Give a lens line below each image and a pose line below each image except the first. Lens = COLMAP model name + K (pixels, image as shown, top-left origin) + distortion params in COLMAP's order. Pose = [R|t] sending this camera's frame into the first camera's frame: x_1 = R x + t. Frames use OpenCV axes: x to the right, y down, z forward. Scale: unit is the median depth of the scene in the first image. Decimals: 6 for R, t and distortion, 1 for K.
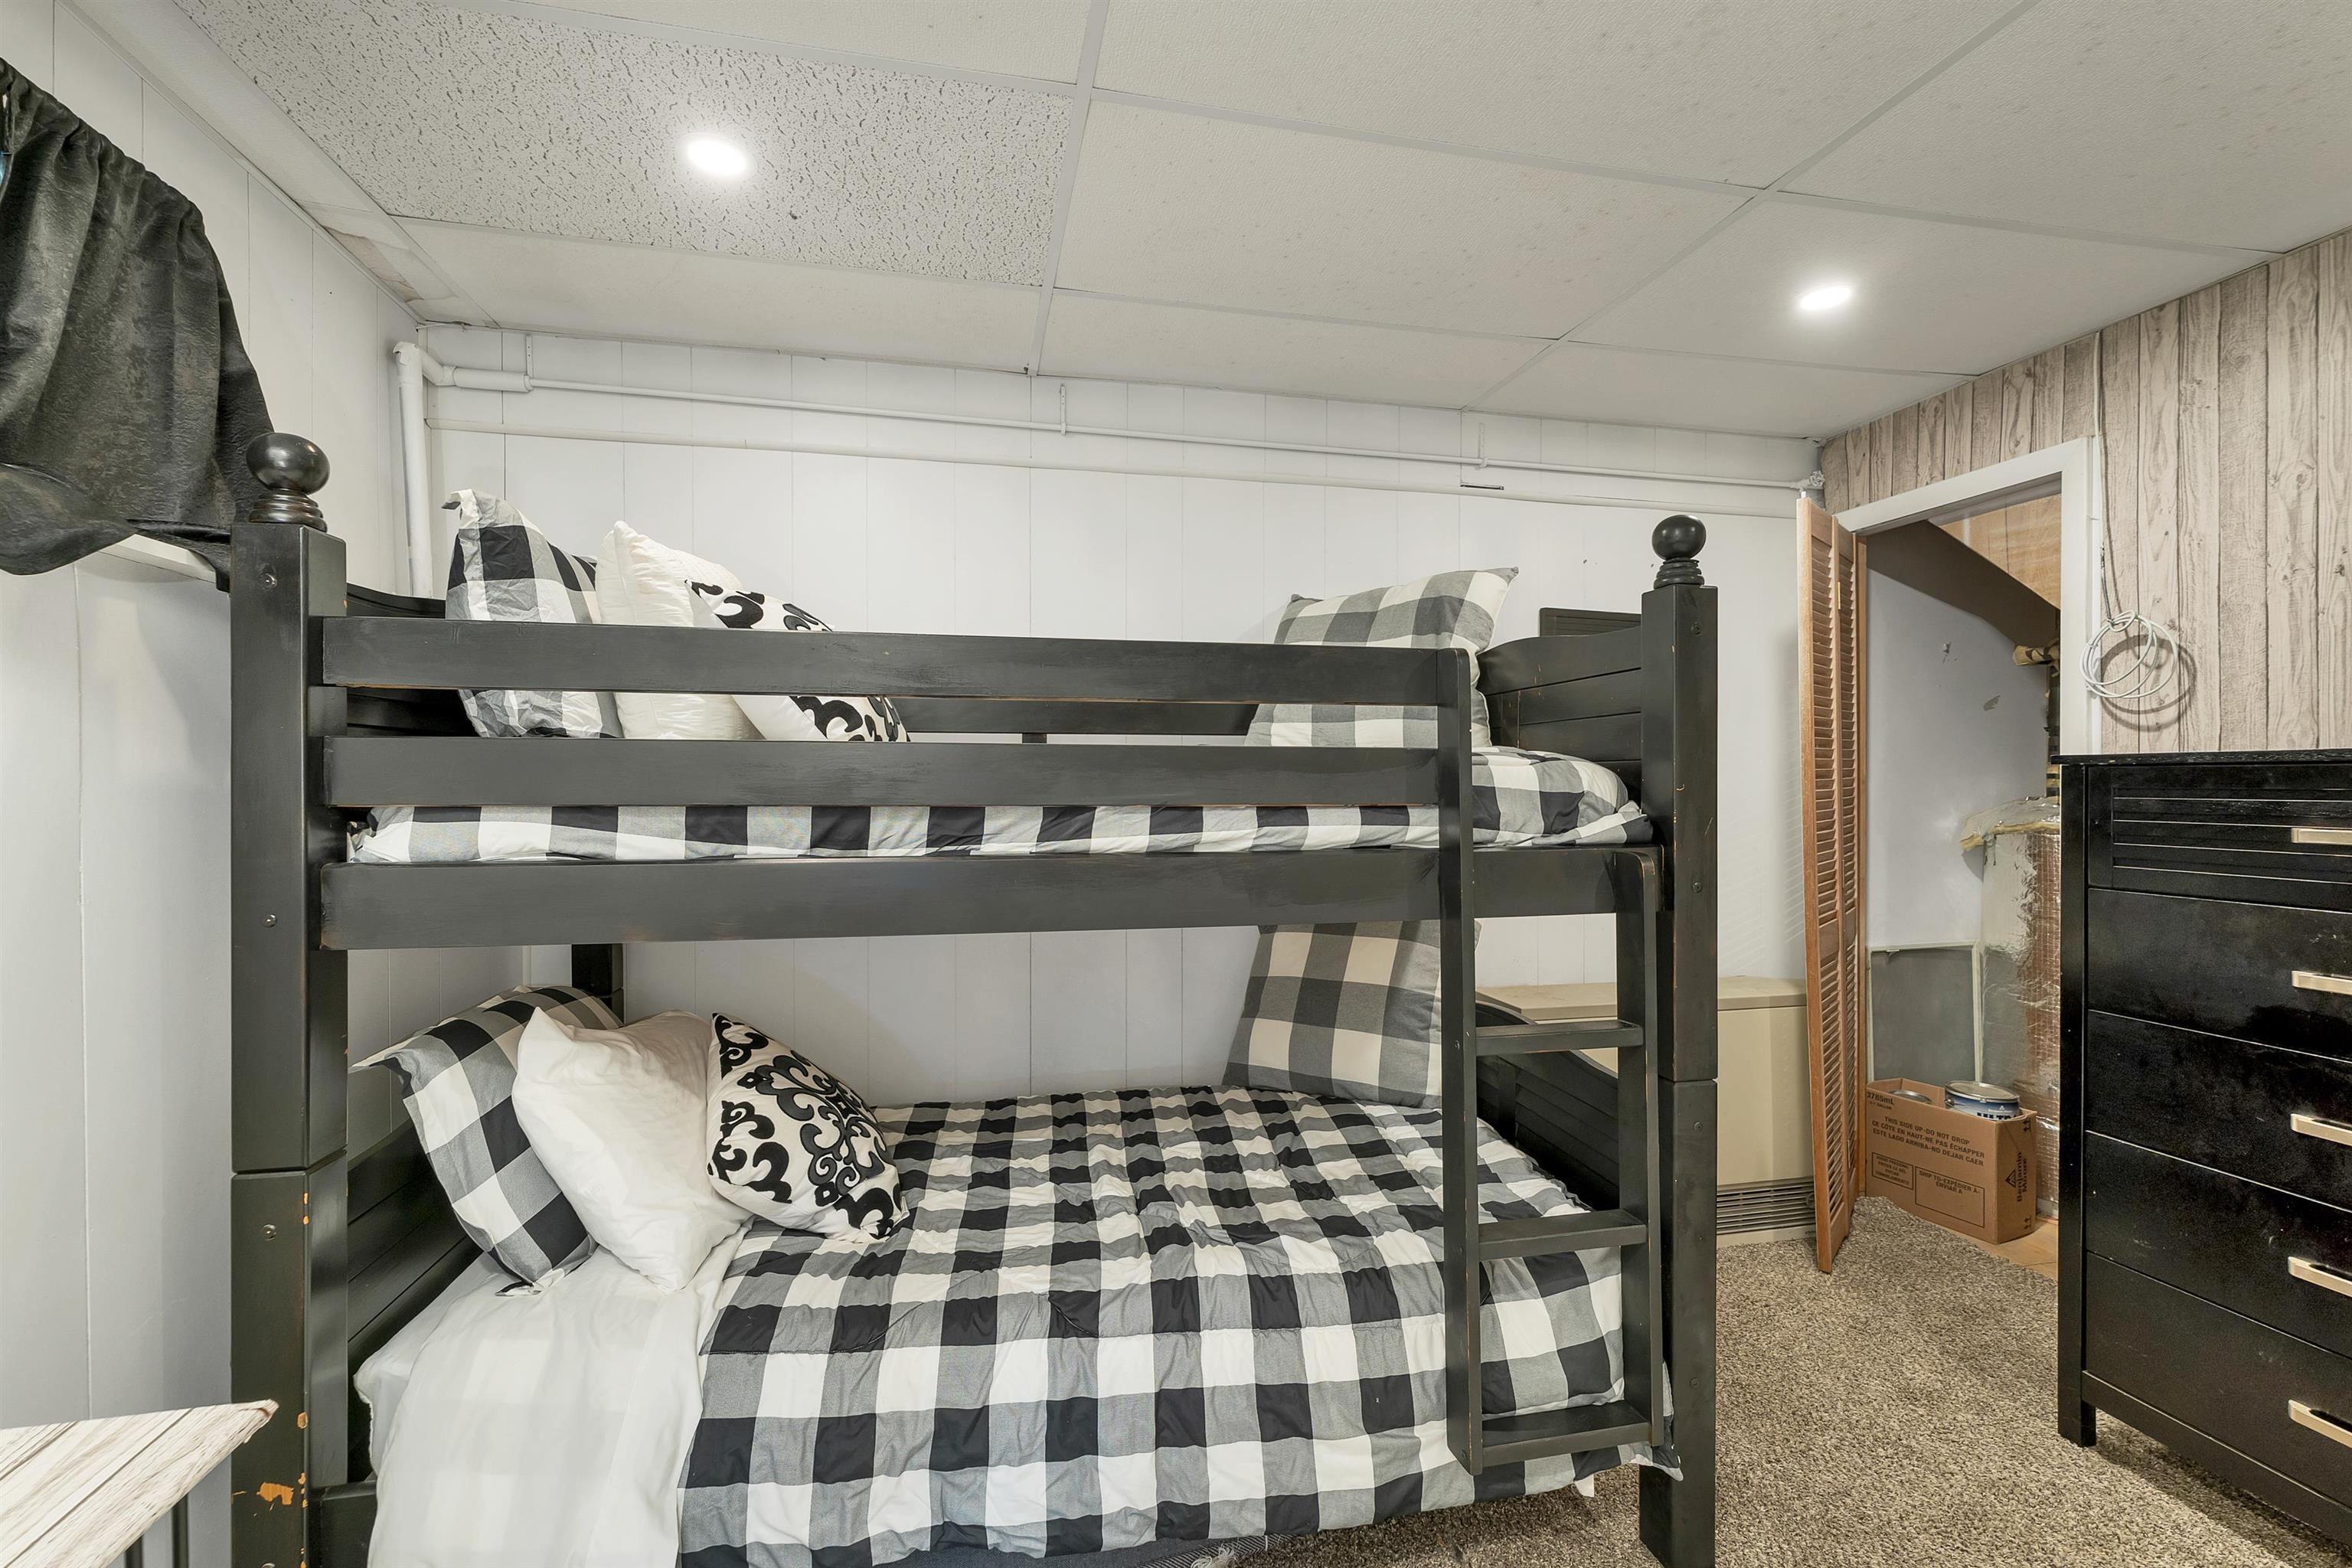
lens RADIAL K [[1000.8, 0, 1157.0], [0, 1000.8, 758.6], [0, 0, 1]] dist [-0.000178, -0.000184]
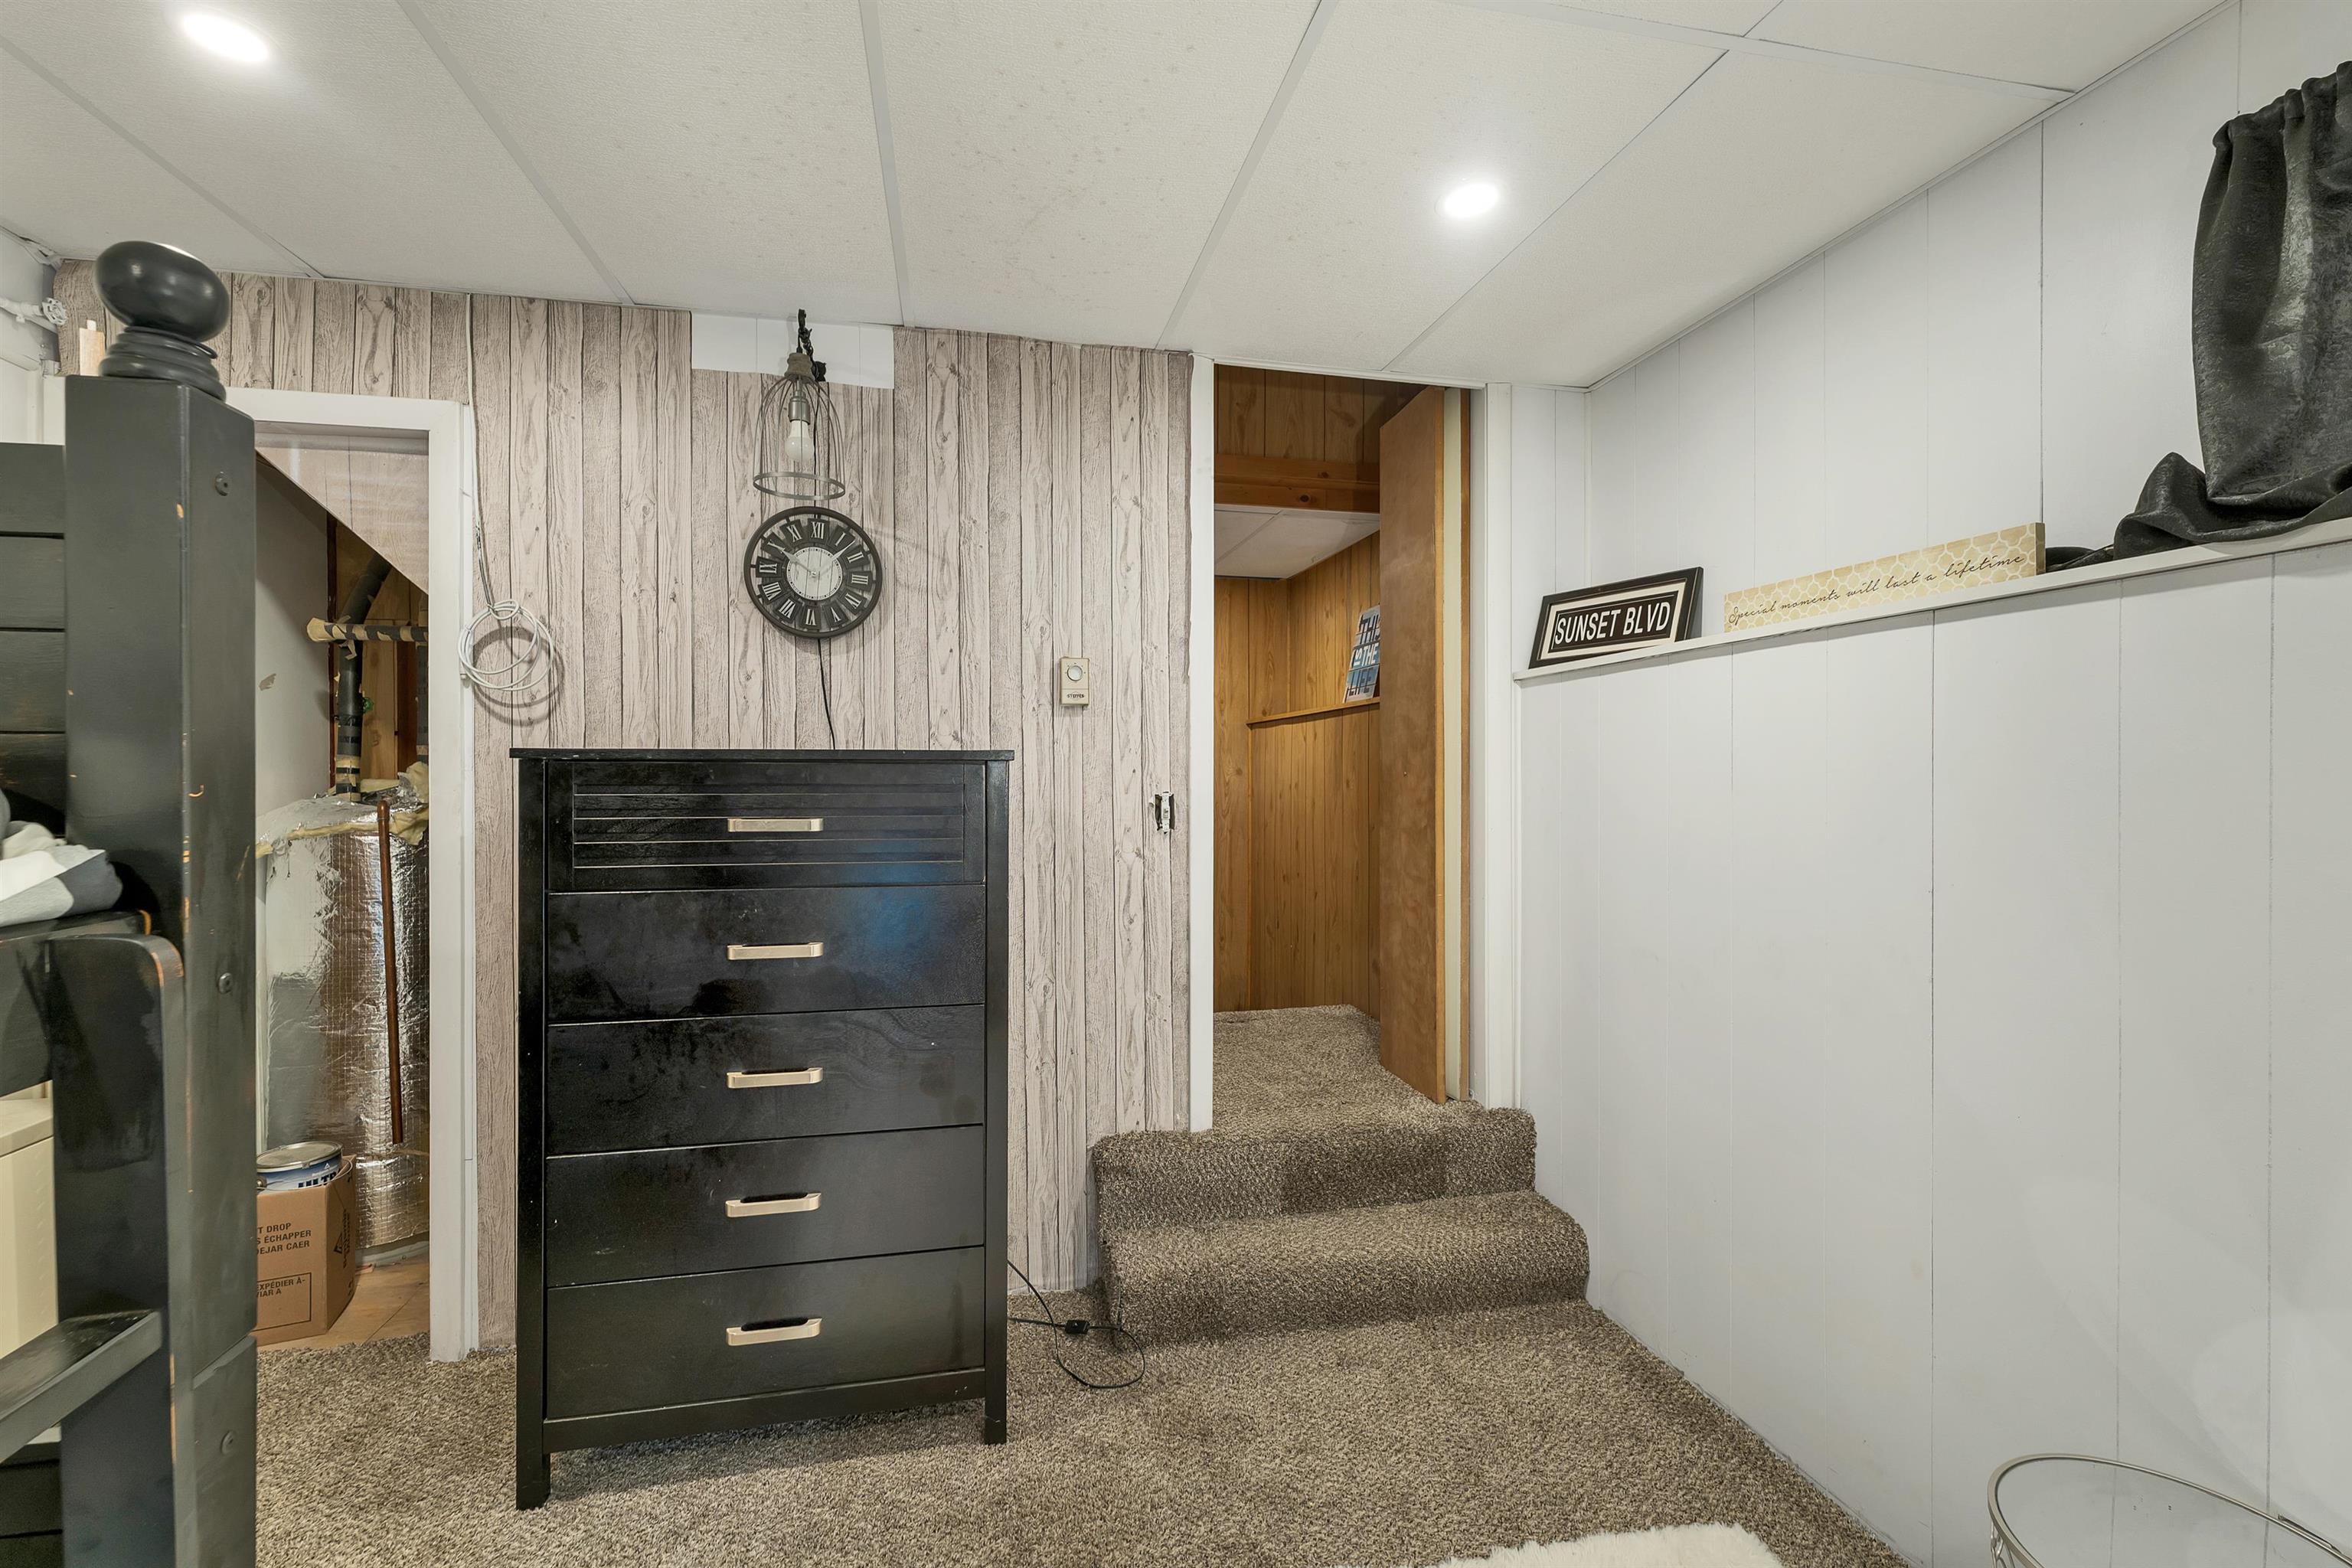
lens RADIAL K [[989.8, 0, 1177.9], [0, 989.8, 779.3], [0, 0, 1]] dist [0.000754, 0.000129]
pose [[-0.001893, -0.002944, 0.999994, 0.022179], [-0.023719, 0.999714, 0.002898, 0.008947], [-0.999717, -0.023713, -0.001963, 0.454594]]
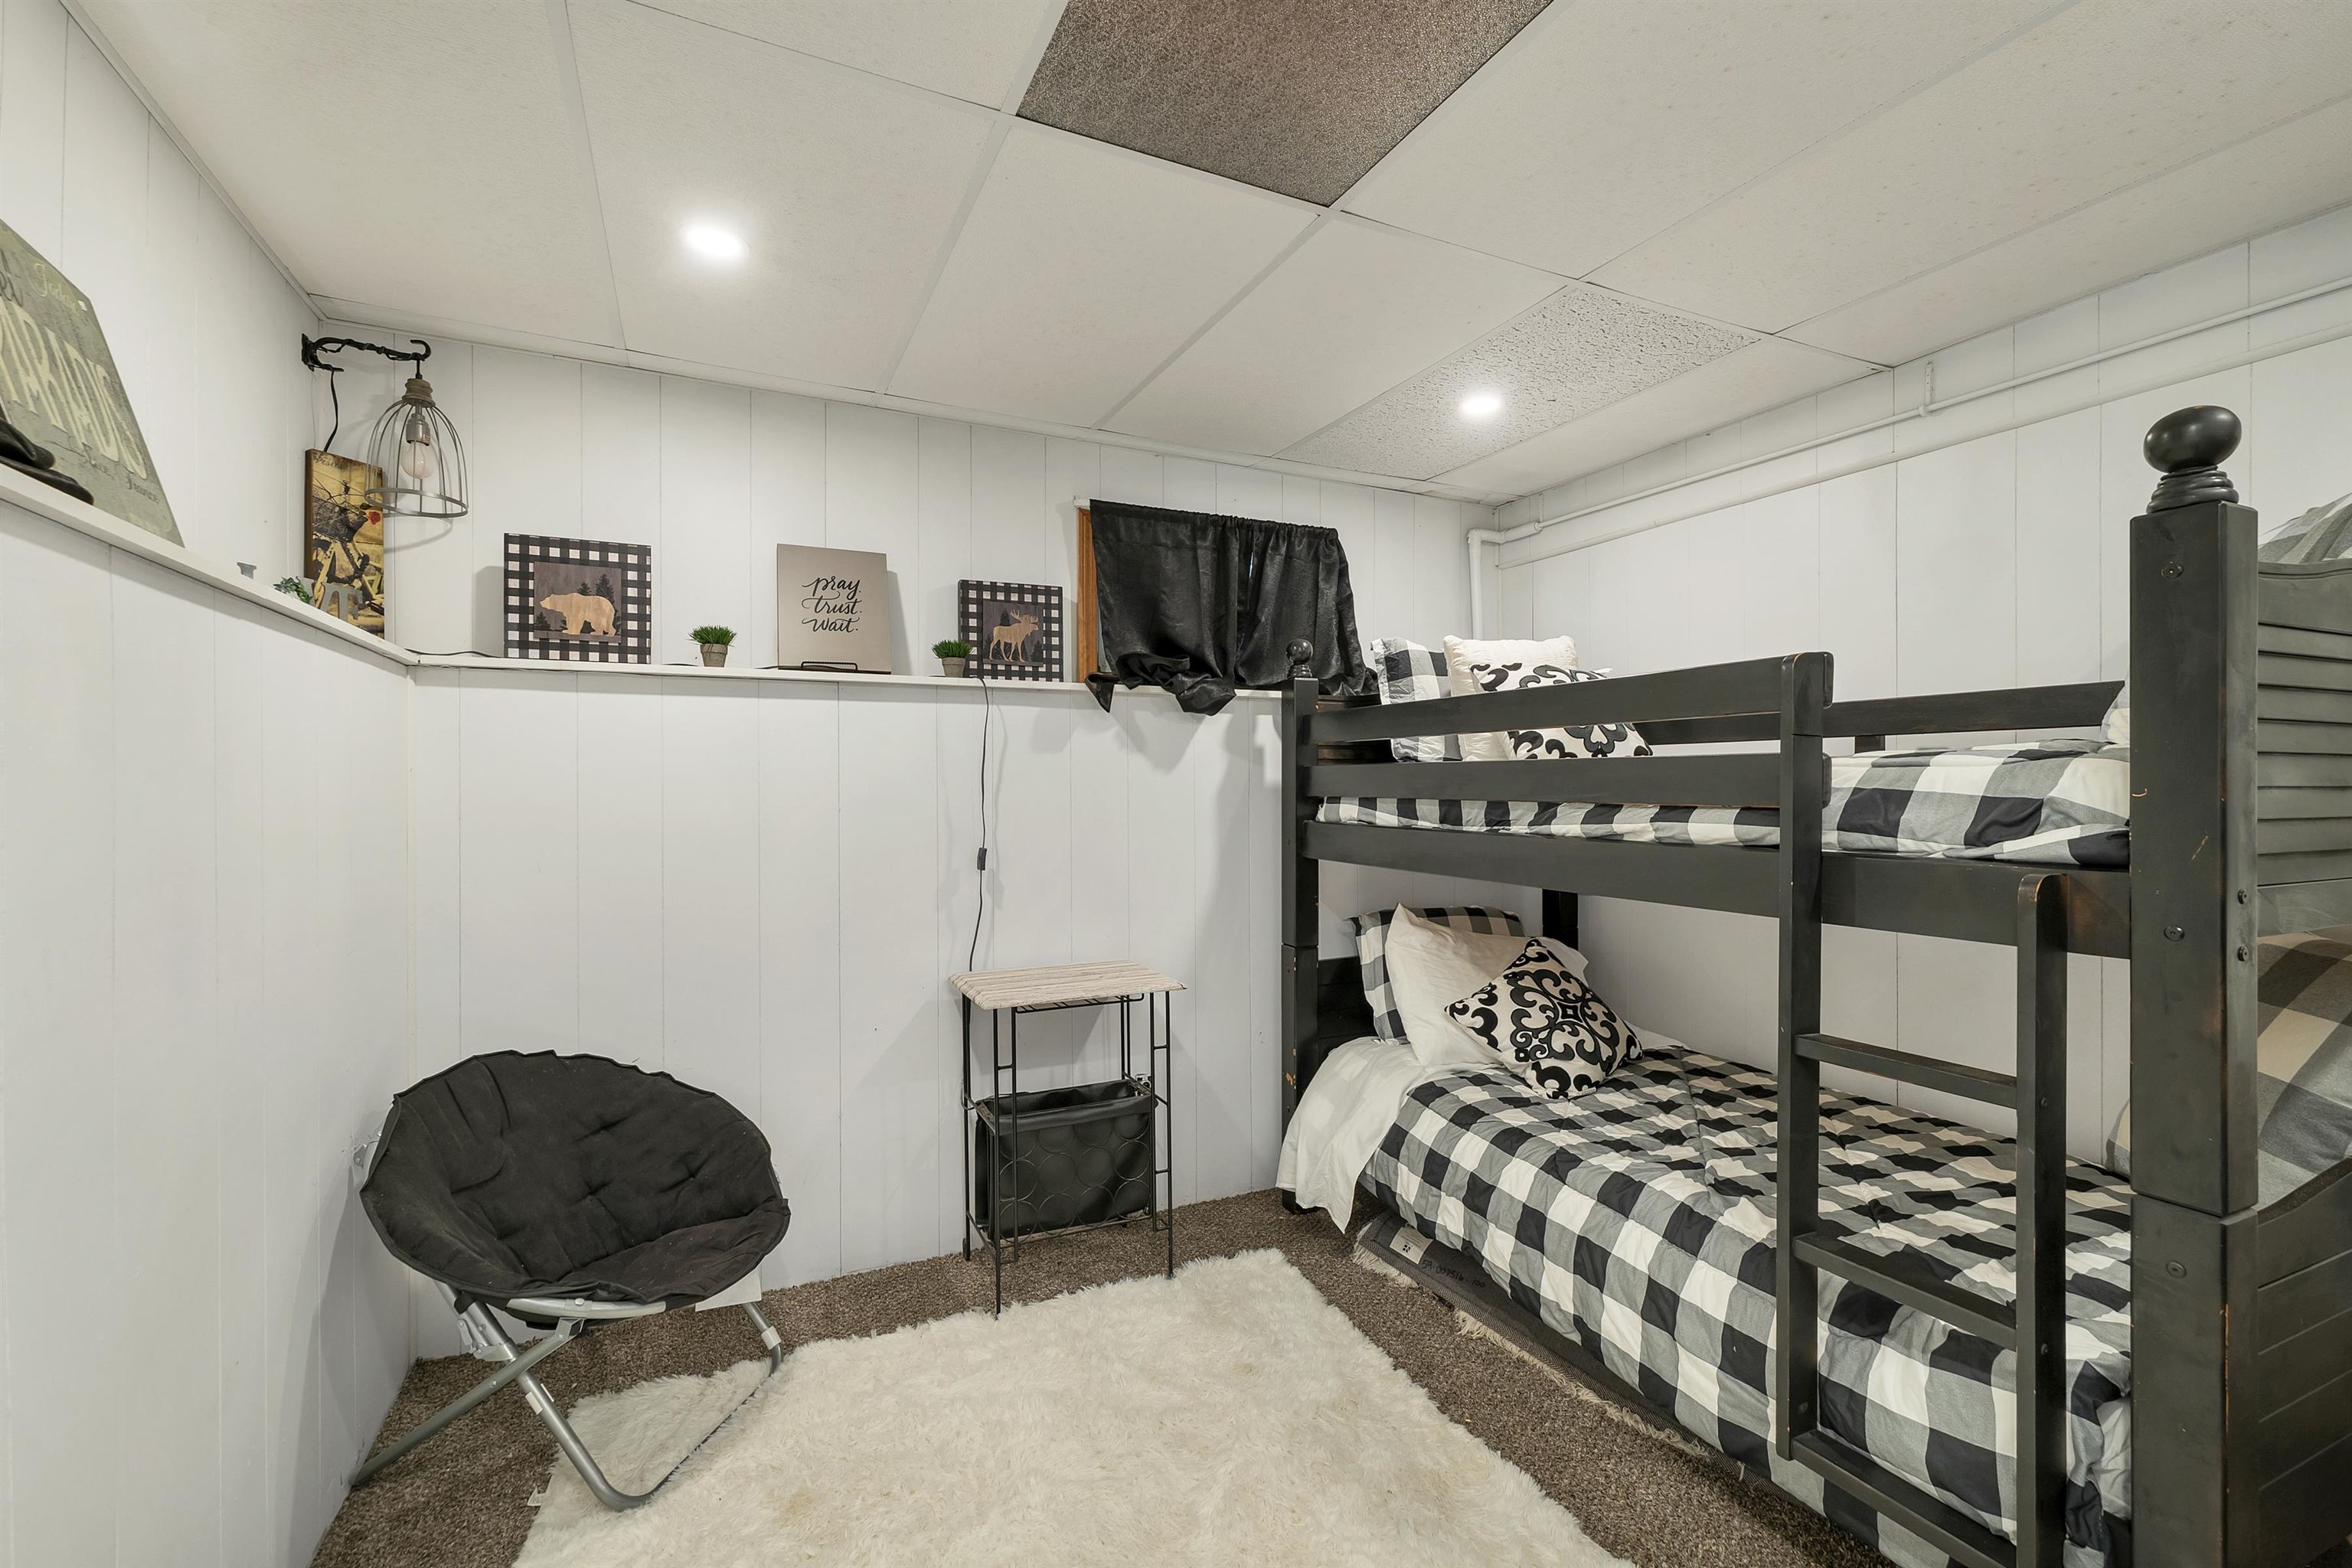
lens RADIAL K [[1000.8, 0, 1157.0], [0, 1000.8, 758.6], [0, 0, 1]] dist [-0.000178, -0.000184]
pose [[0.200970, -0.027504, -0.979211, 0.968586], [0.020547, 0.999504, -0.023857, 0.006766], [0.979382, -0.015325, 0.201435, 0.139297]]
